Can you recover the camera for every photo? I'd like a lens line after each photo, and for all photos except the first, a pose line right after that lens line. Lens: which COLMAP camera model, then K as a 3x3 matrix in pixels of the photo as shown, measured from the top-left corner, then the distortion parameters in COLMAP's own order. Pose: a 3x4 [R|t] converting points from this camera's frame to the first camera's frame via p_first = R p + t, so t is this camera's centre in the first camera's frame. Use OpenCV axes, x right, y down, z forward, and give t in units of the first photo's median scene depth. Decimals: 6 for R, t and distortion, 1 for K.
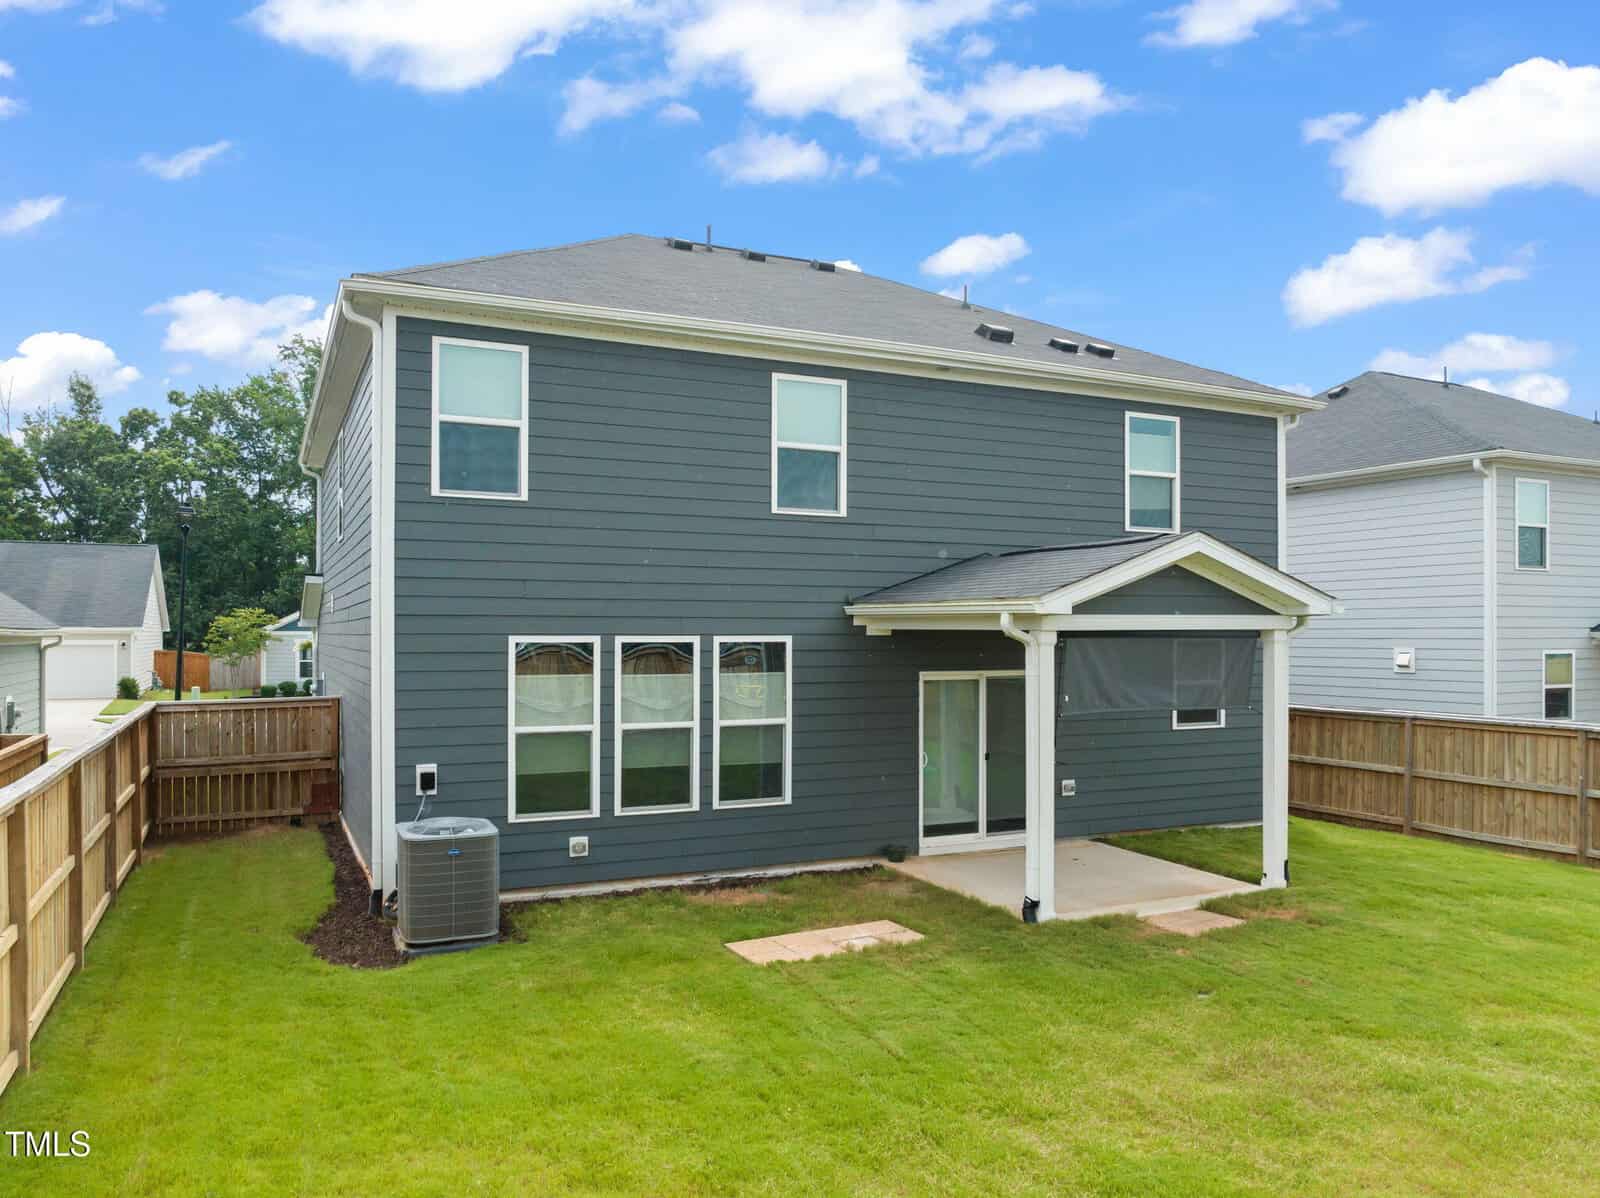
lens RADIAL K [[1202.4, 0, 800.0], [0, 1202.4, 599.0], [0, 0, 1]] dist [-0.024732, -0.005753]
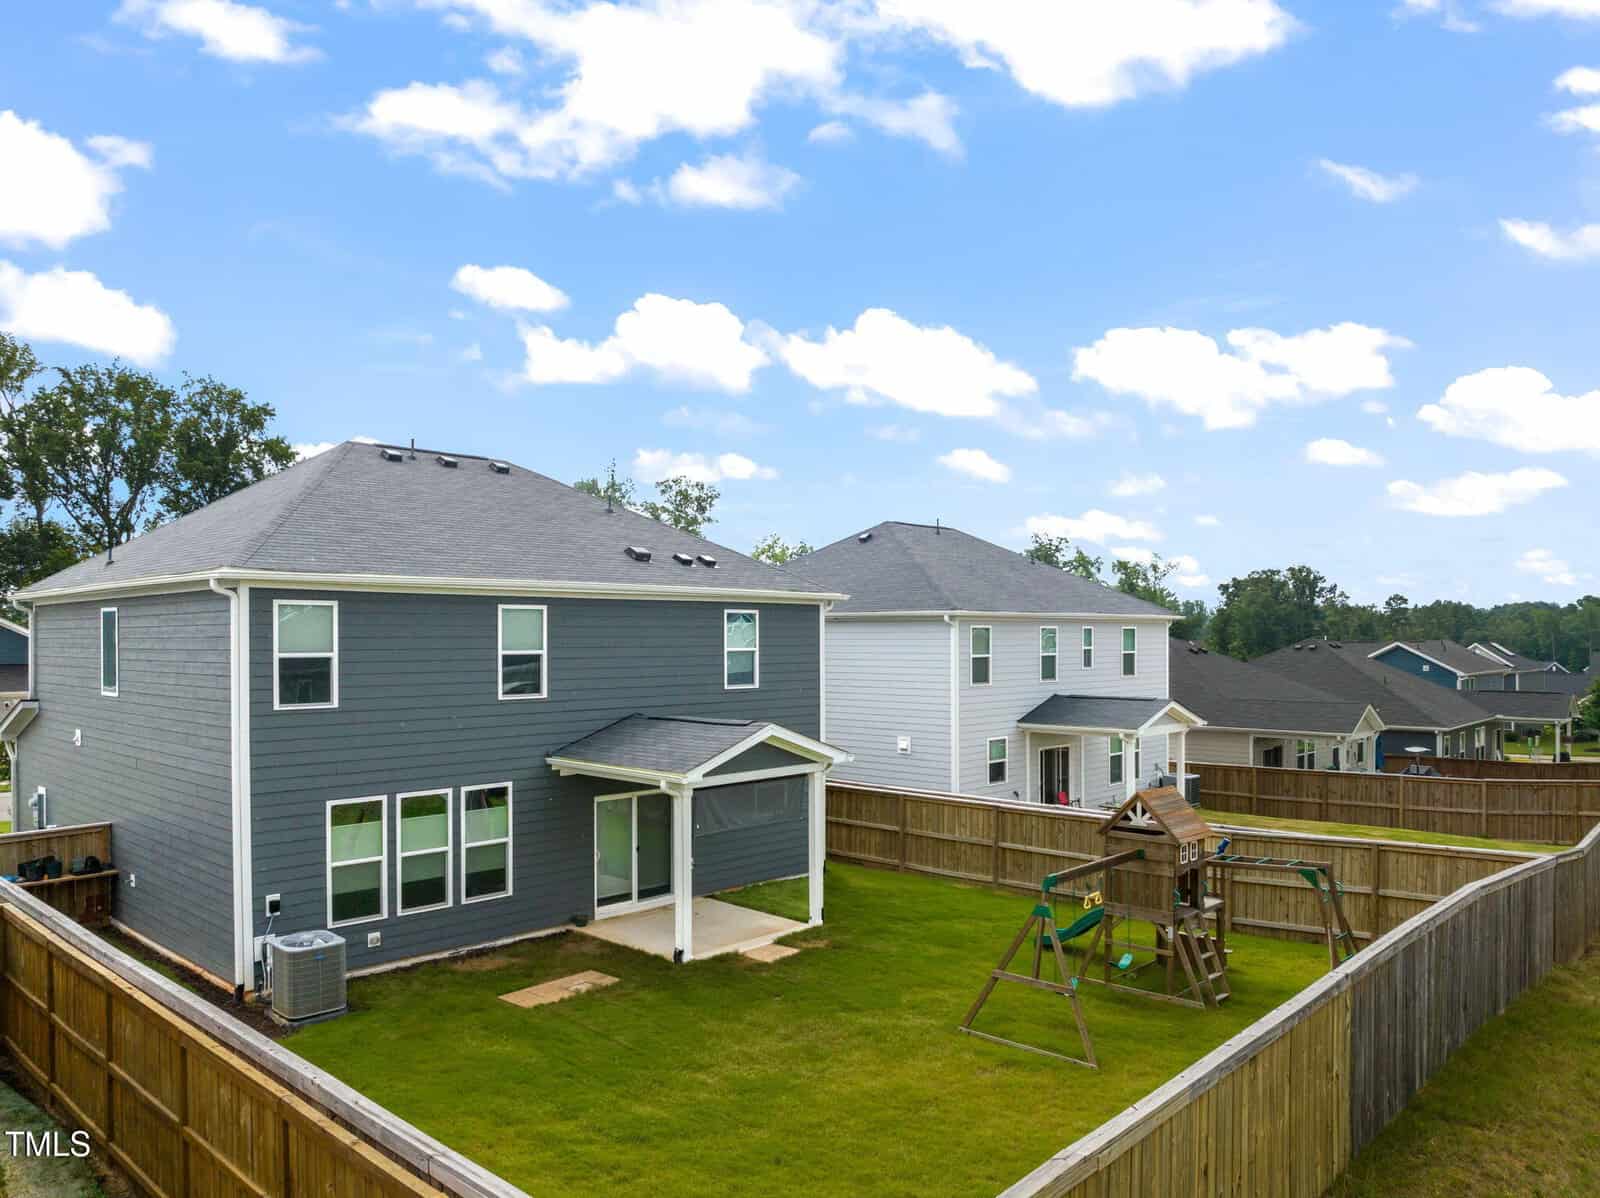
lens RADIAL K [[1202.4, 0, 800.0], [0, 1202.4, 599.0], [0, 0, 1]] dist [-0.024732, -0.005753]
pose [[0.938763, -0.000284, 0.344563, -0.206074], [0.000969, 0.999998, -0.001818, -0.215724], [-0.344562, 0.002041, 0.938762, -0.578585]]
